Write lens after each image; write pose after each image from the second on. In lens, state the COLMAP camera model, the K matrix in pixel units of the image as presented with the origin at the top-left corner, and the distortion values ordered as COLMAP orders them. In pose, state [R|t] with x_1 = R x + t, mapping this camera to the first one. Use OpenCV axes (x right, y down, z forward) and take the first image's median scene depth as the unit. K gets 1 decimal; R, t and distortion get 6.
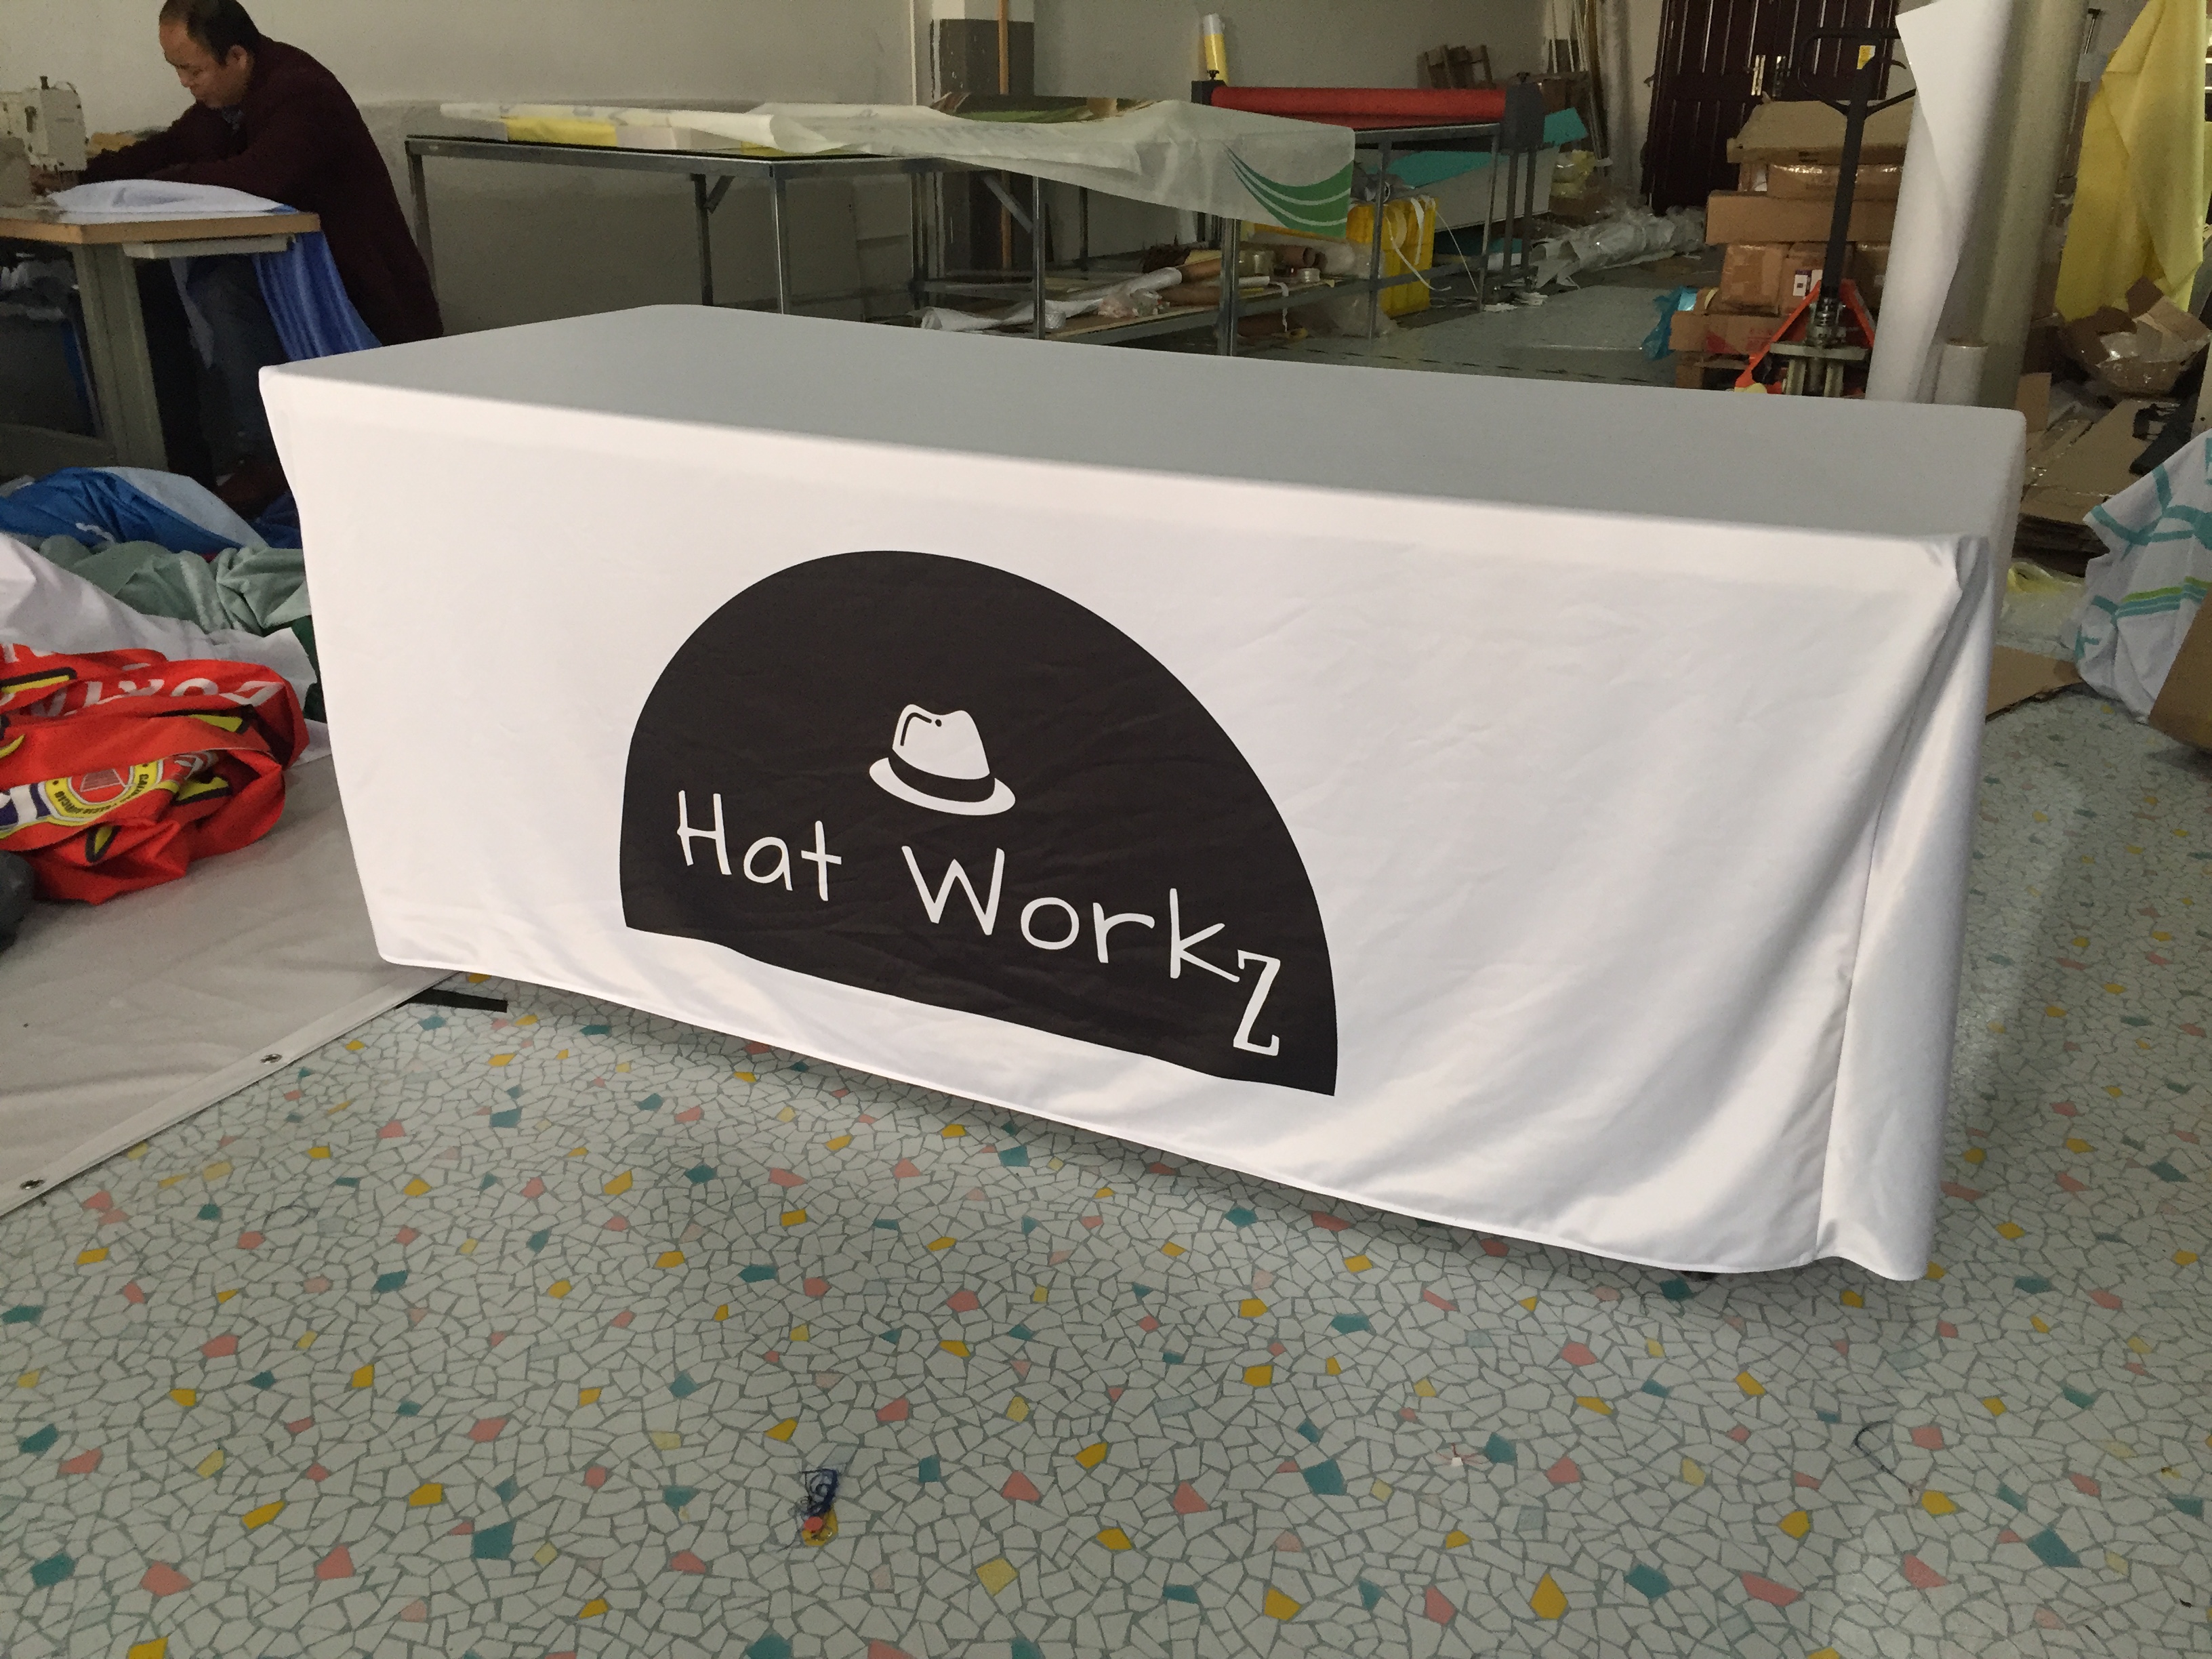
lens RADIAL K [[1850.8, 0, 1106.0], [0, 1850.8, 829.5], [0, 0, 1]] dist [0.096428, -0.138388]
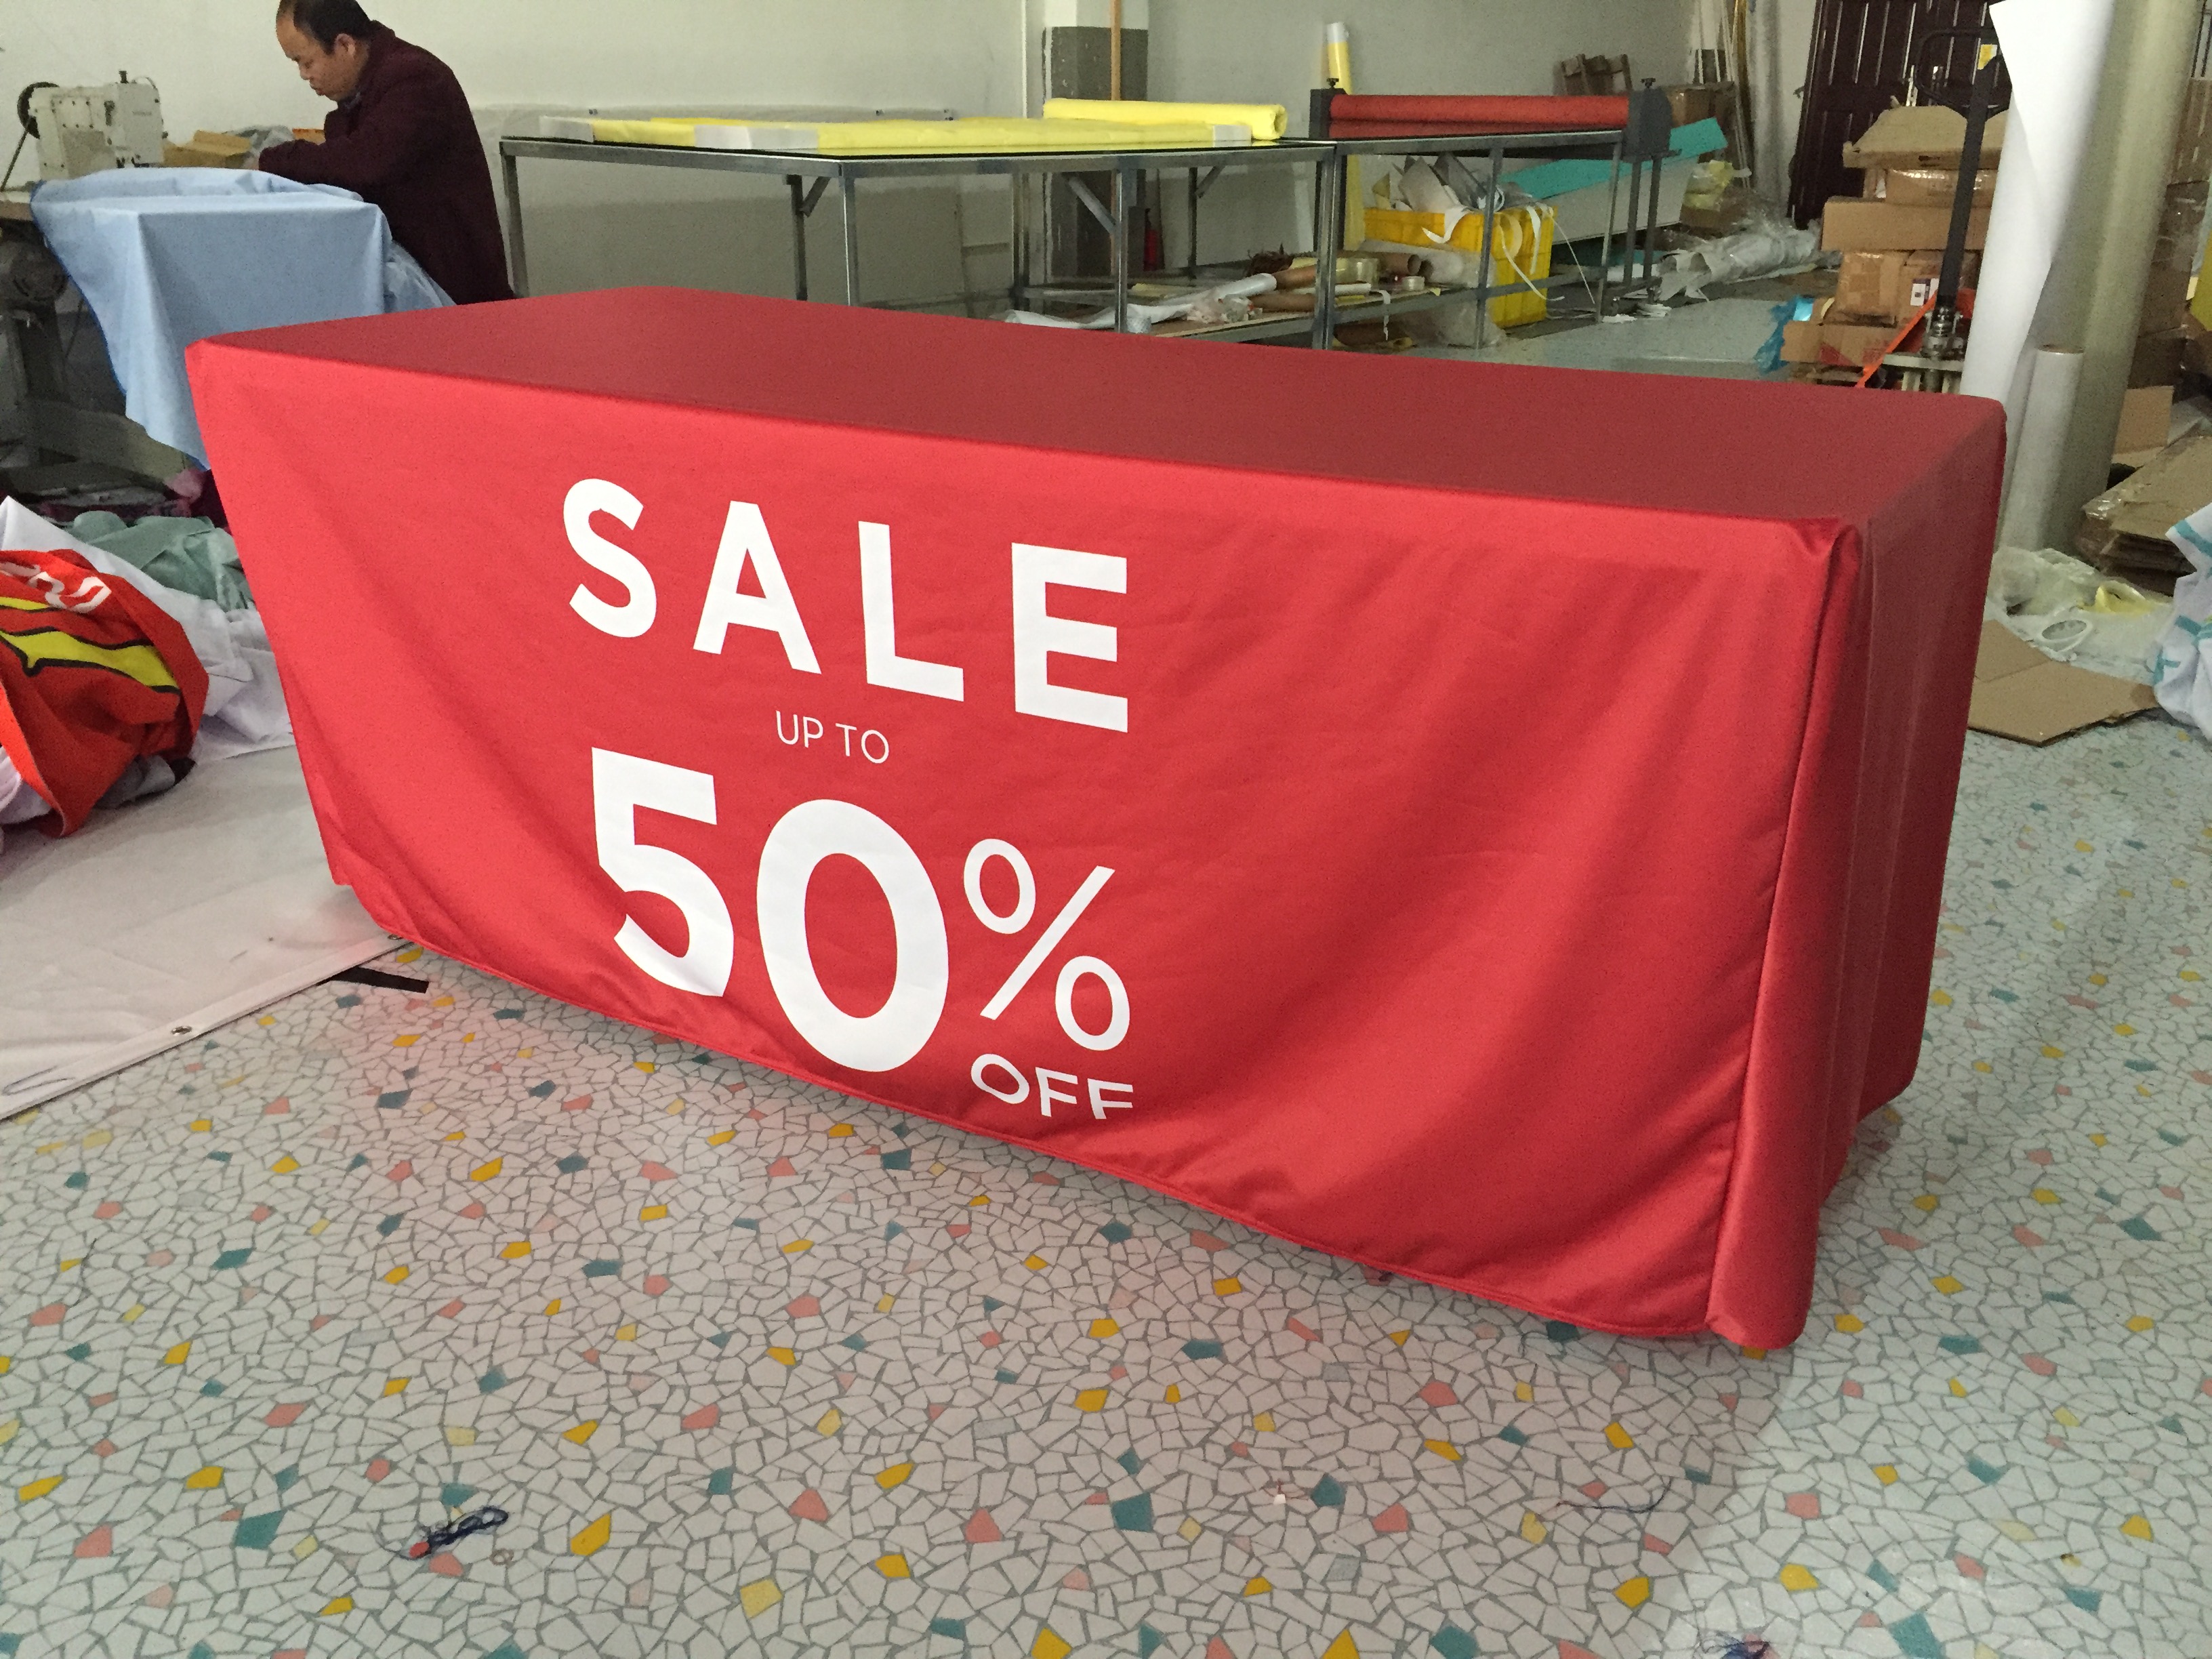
lens RADIAL K [[1850.8, 0, 1106.0], [0, 1850.8, 829.5], [0, 0, 1]] dist [0.096428, -0.138388]
pose [[0.996657, 0.029043, -0.076361, 0.147783], [-0.029724, 0.999528, -0.007789, 0.011430], [0.076099, 0.010032, 0.997050, 0.055857]]
